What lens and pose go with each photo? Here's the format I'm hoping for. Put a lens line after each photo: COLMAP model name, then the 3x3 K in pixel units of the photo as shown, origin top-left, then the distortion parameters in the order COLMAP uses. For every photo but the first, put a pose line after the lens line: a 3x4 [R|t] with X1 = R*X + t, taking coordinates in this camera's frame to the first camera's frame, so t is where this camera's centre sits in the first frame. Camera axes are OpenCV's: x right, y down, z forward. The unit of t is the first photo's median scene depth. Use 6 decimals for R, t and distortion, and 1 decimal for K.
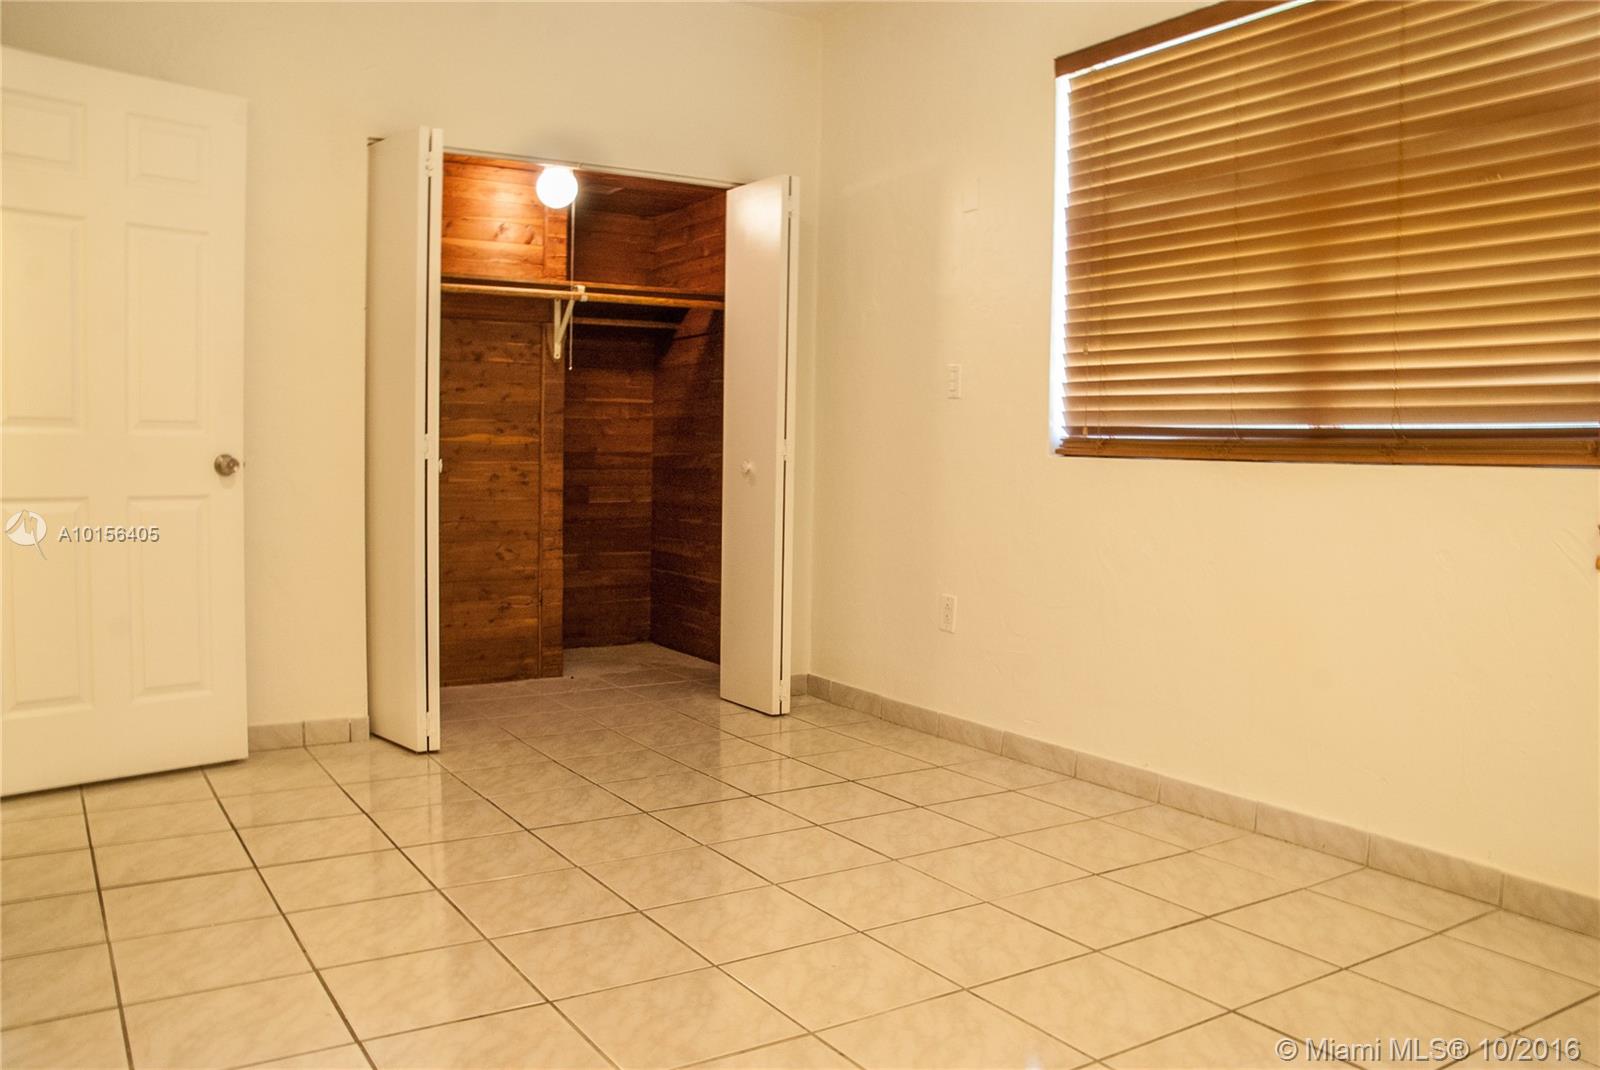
lens RADIAL K [[1268.6, 0, 824.8], [0, 1268.6, 554.2], [0, 0, 1]] dist [-0.162735, 0.106900]
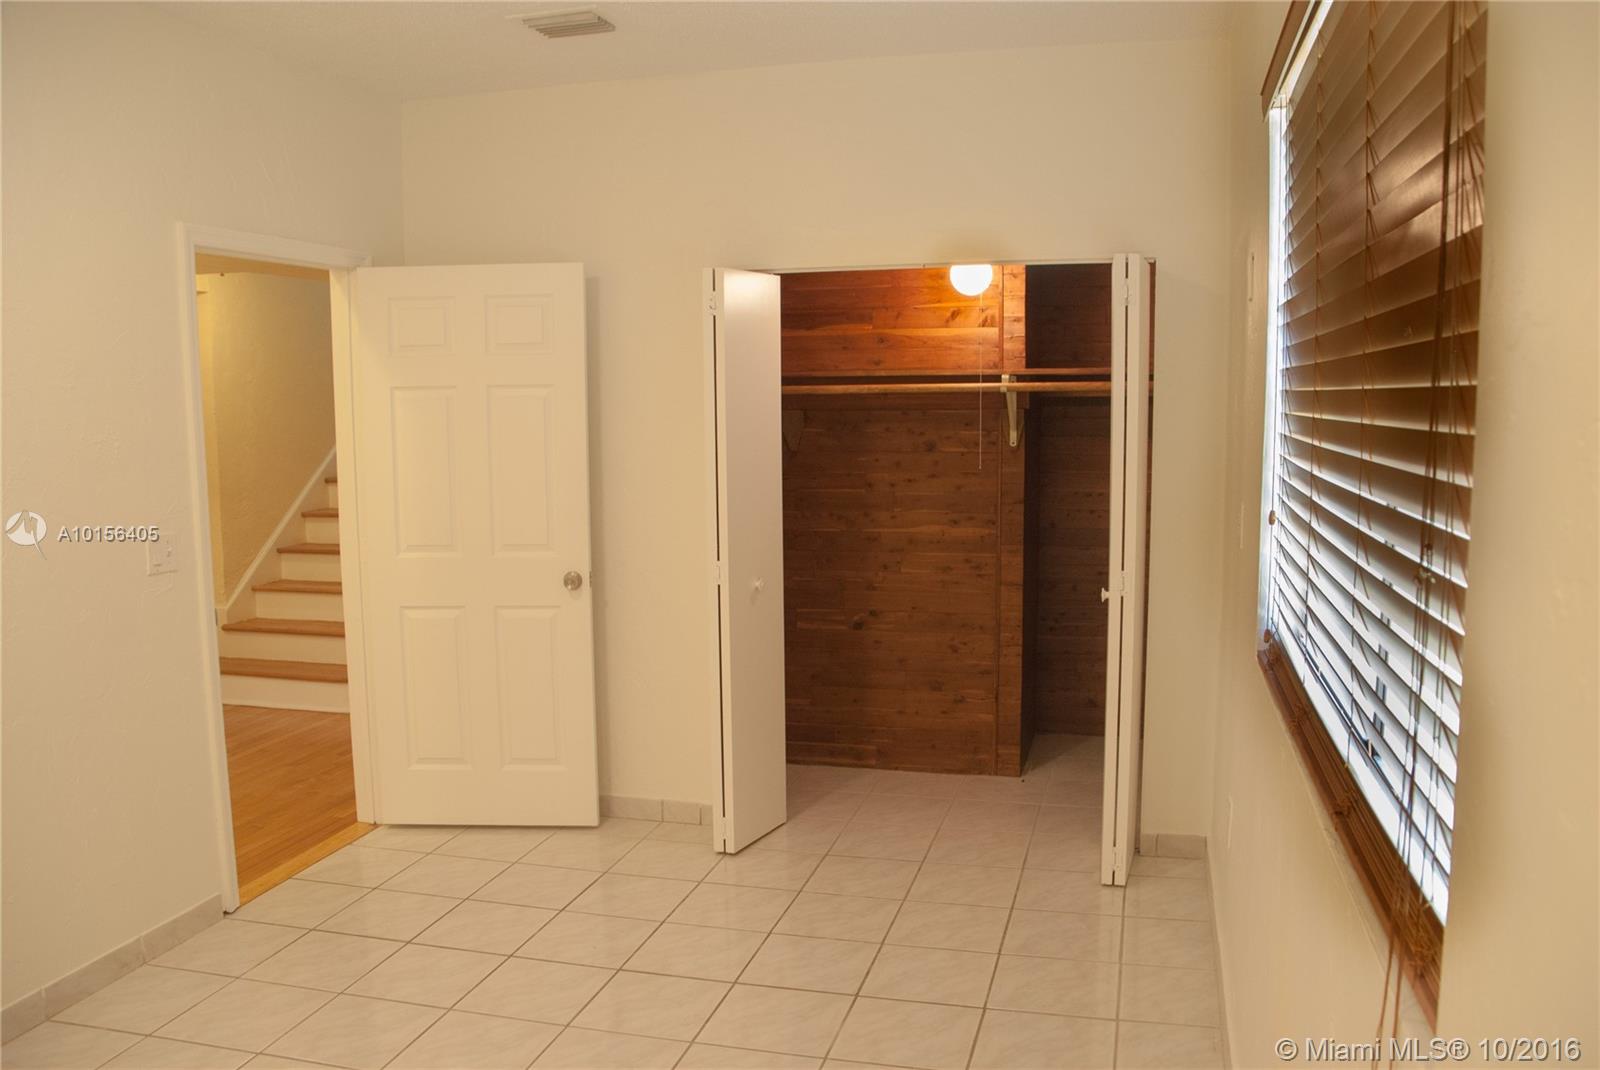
lens RADIAL K [[1268.6, 0, 824.8], [0, 1268.6, 554.2], [0, 0, 1]] dist [-0.162735, 0.106900]
pose [[0.677449, 0.069256, -0.732302, 0.394062], [-0.039781, 0.997550, 0.057540, -0.125375], [0.734493, -0.009848, 0.678545, 0.255291]]
